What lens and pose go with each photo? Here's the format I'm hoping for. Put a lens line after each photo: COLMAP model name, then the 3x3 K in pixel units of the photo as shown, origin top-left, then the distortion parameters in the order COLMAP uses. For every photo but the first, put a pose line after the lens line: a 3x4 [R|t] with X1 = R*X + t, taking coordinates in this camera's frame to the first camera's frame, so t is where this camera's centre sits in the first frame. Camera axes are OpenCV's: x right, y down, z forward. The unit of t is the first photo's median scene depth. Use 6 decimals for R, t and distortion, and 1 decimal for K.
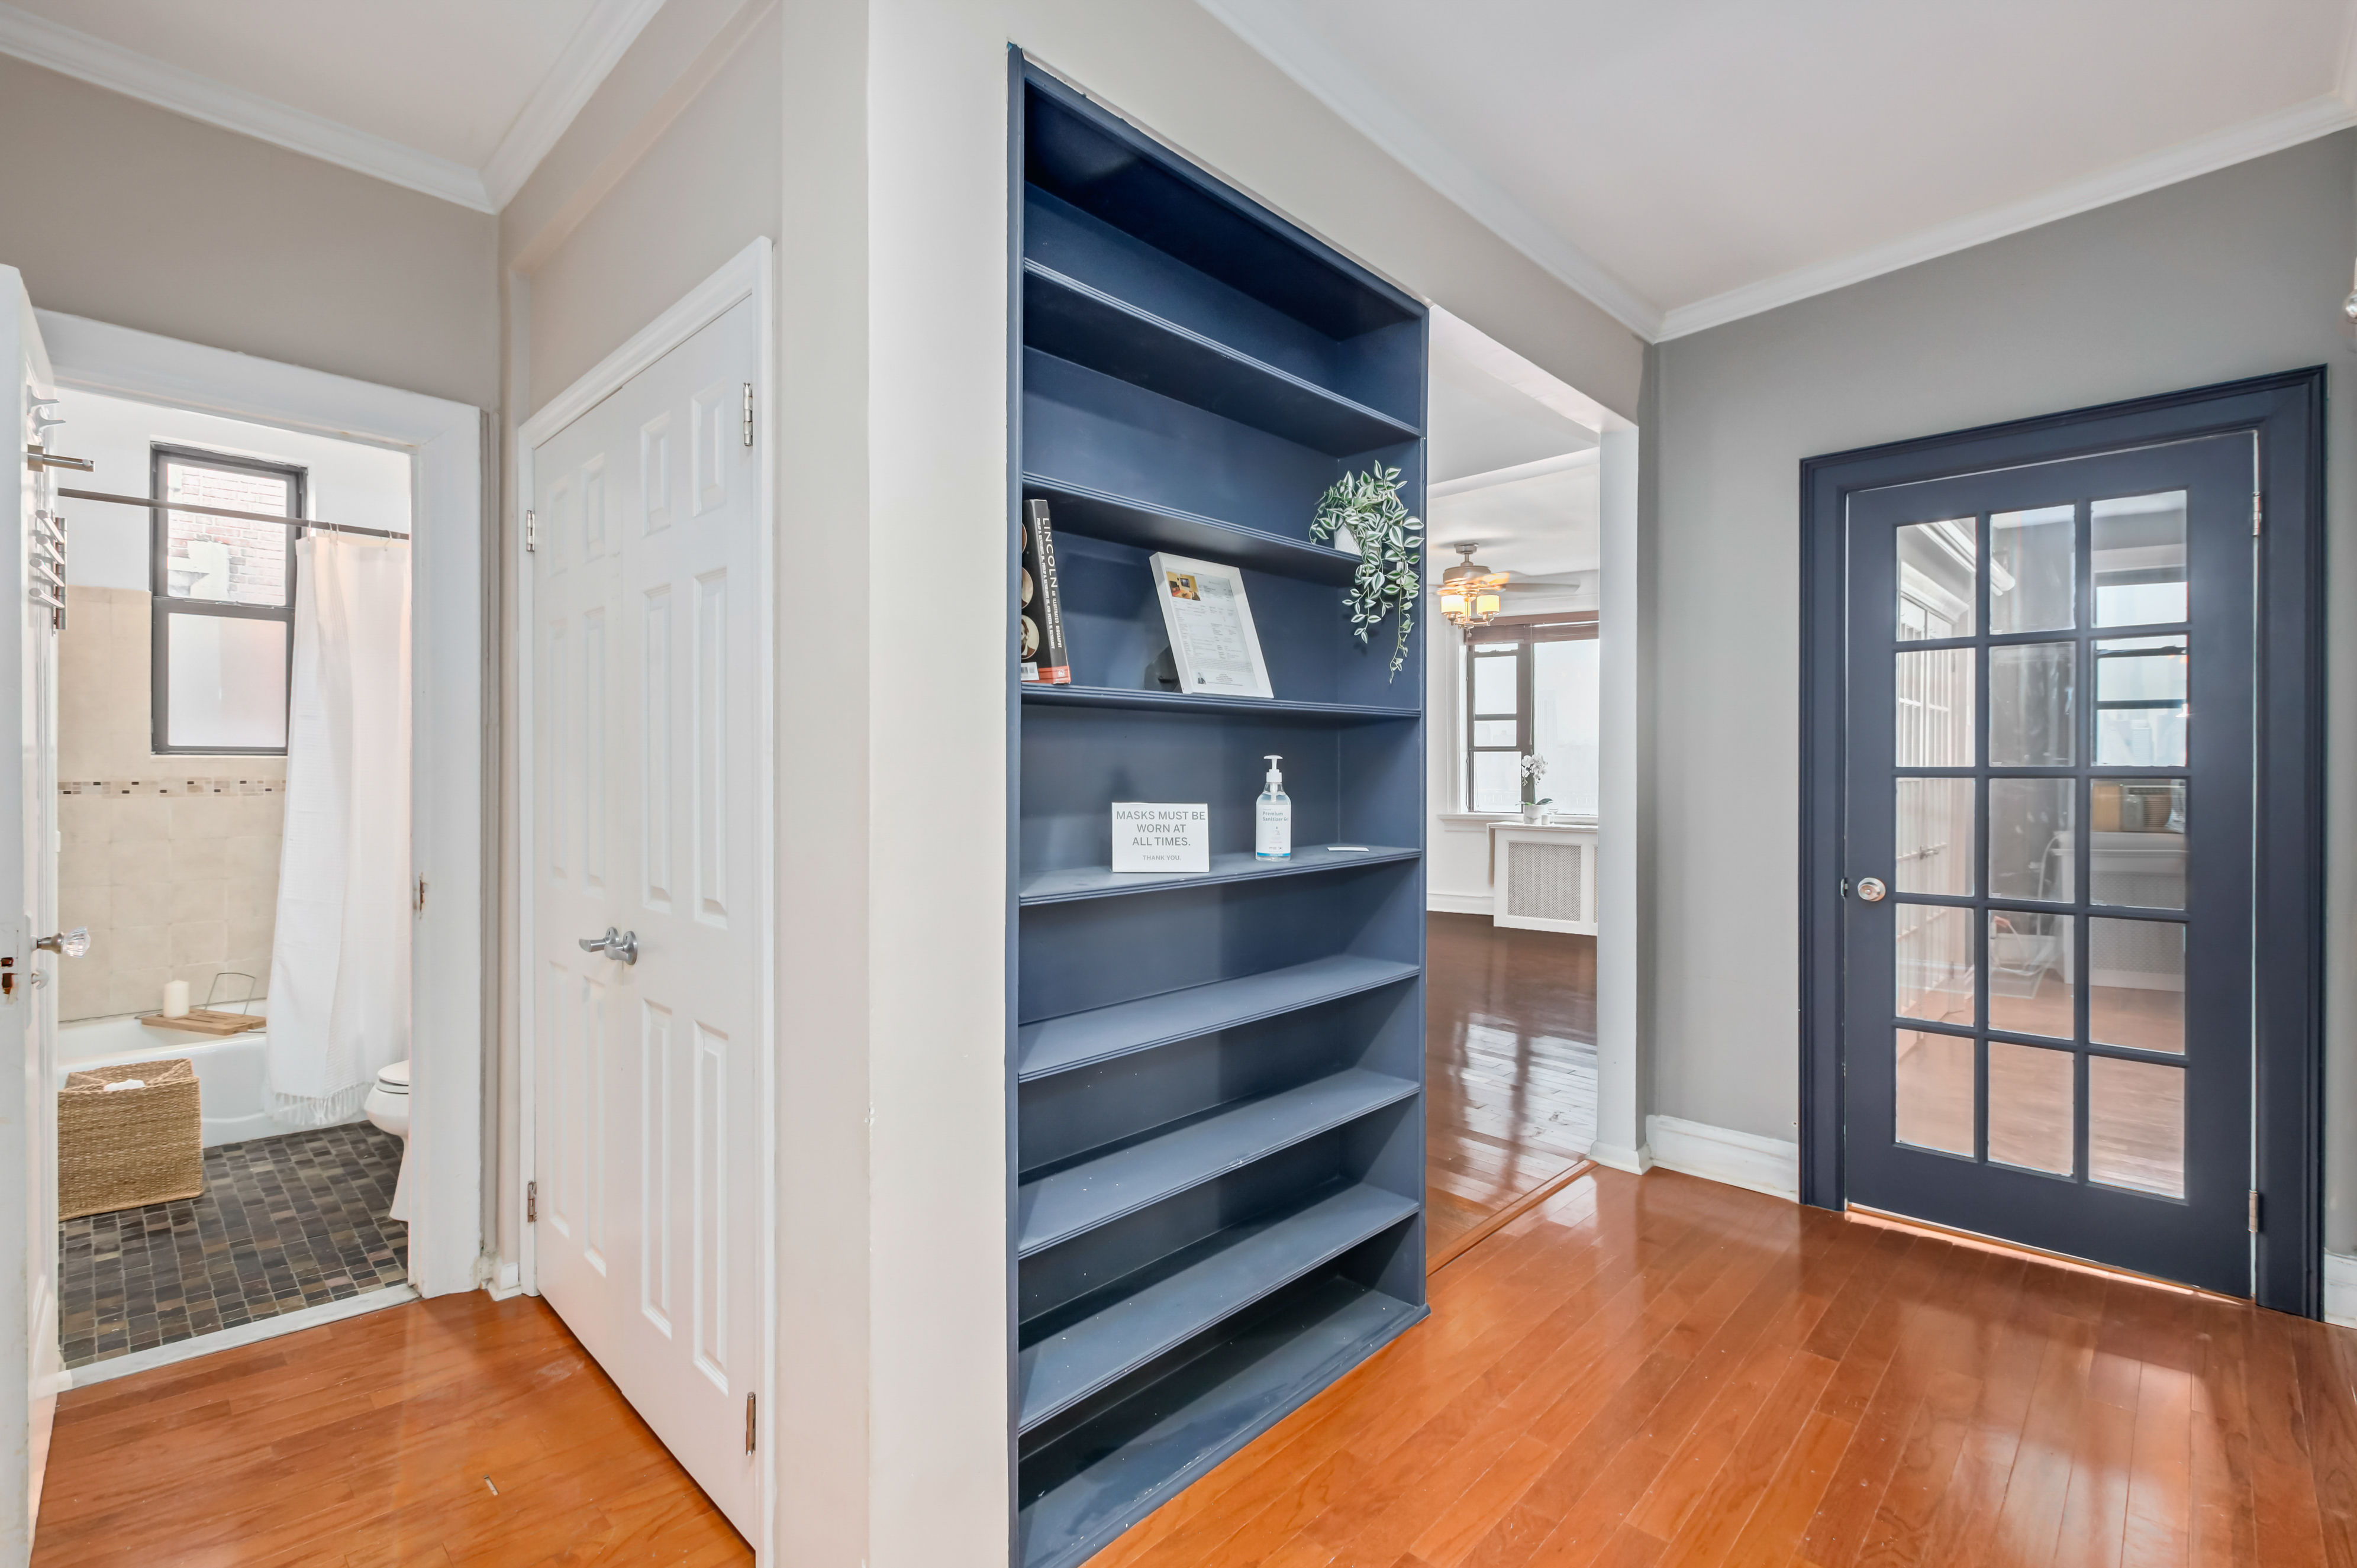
lens RADIAL K [[1063.0, 0, 1173.7], [0, 1063.0, 763.3], [0, 0, 1]] dist [0.005621, -0.001889]
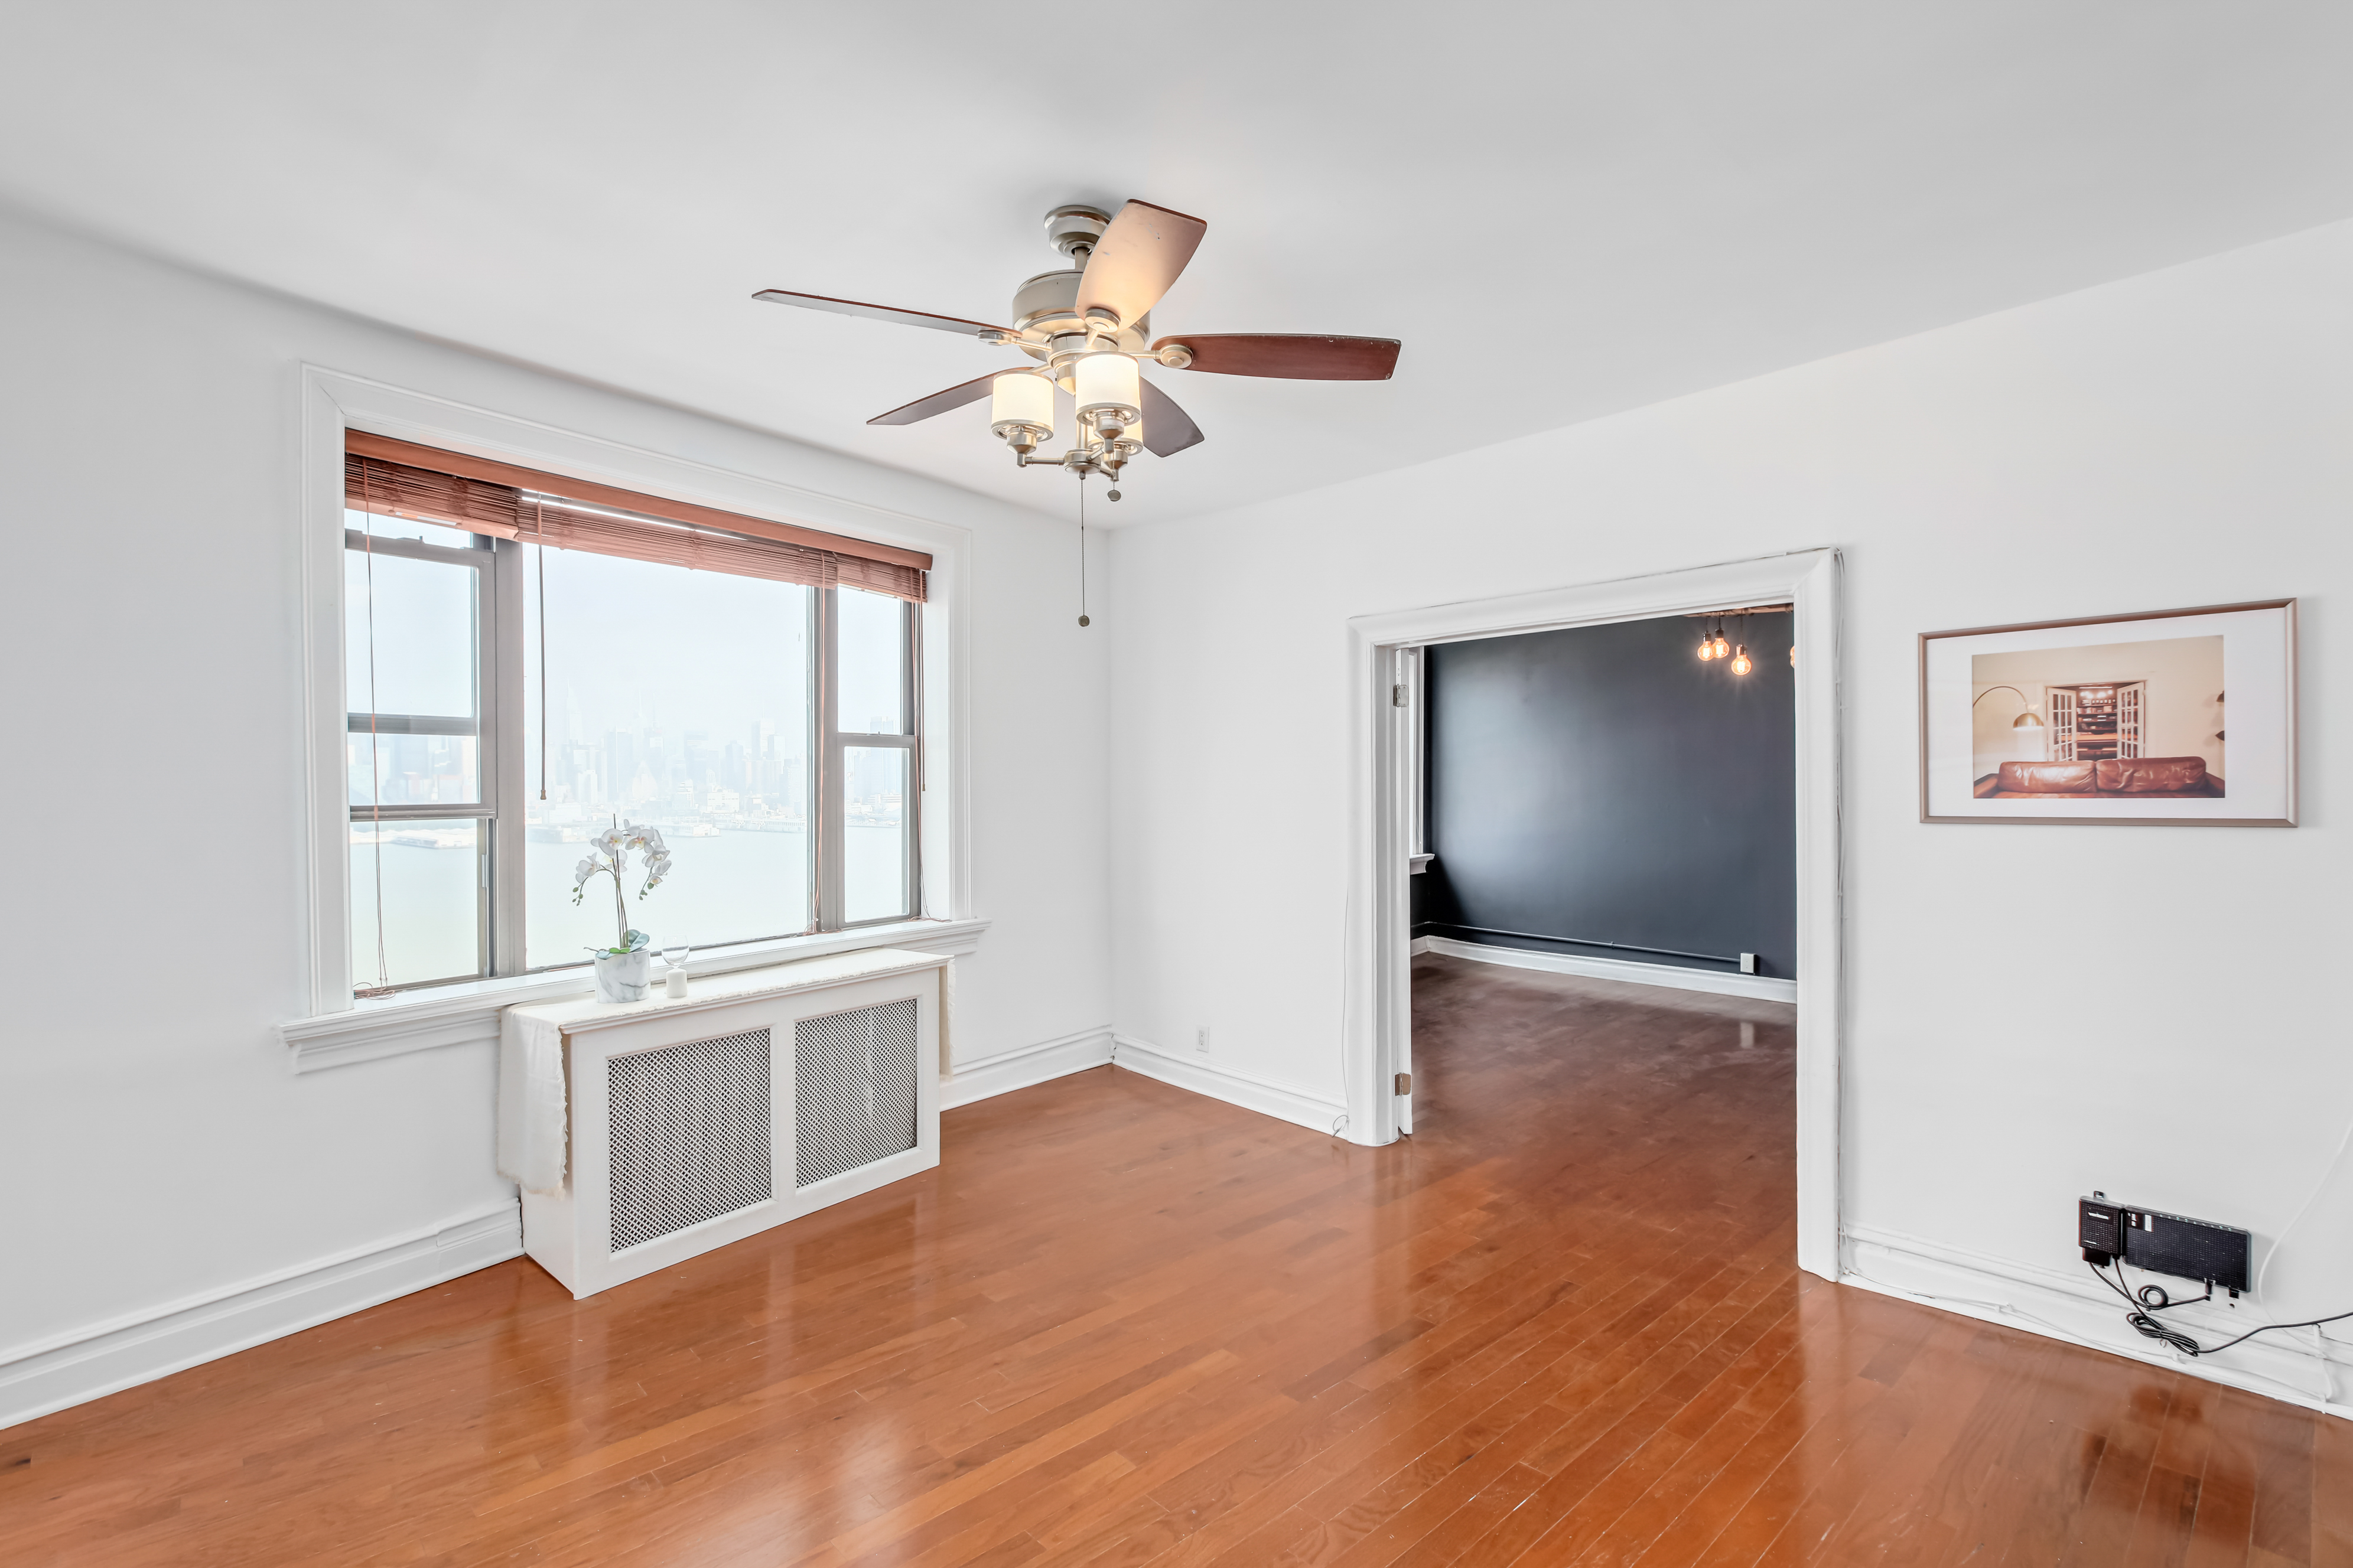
lens RADIAL K [[1089.2, 0, 1149.4], [0, 1089.2, 800.8], [0, 0, 1]] dist [0.003884, -0.002016]
pose [[0.057617, -0.018139, 0.998174, -0.151302], [0.009915, 0.999796, 0.017596, -0.060821], [-0.998290, 0.008883, 0.057785, 2.068273]]
